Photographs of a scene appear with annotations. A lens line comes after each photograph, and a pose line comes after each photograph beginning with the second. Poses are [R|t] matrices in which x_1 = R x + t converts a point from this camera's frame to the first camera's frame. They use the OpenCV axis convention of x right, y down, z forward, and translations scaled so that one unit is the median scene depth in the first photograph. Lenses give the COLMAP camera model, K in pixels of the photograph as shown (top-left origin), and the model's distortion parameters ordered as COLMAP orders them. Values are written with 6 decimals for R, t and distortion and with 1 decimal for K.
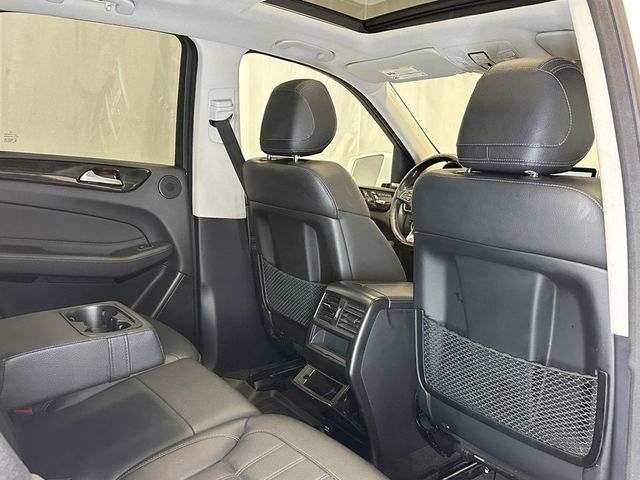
lens RADIAL K [[625.3, 0, 320.7], [0, 625.3, 242.8], [0, 0, 1]] dist [0.058195, 0.000000]
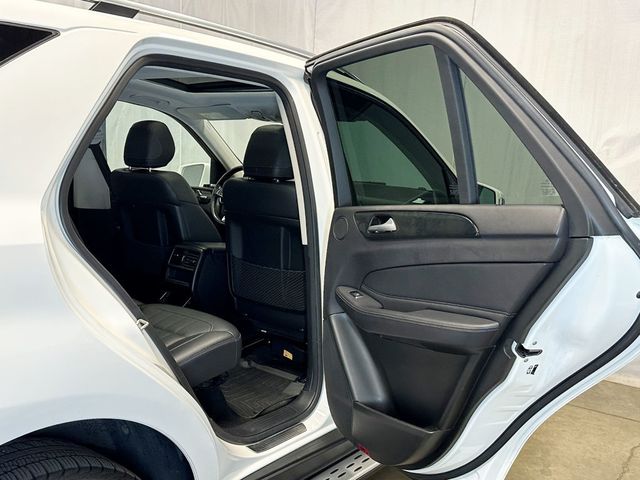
lens RADIAL K [[625.3, 0, 322.7], [0, 625.3, 241.3], [0, 0, 1]] dist [0.058195, 0.000000]
pose [[0.957538, -0.034350, 0.286253, -0.082347], [0.034939, 0.999385, 0.003049, 0.059353], [-0.286182, 0.007082, 0.958149, -0.660413]]
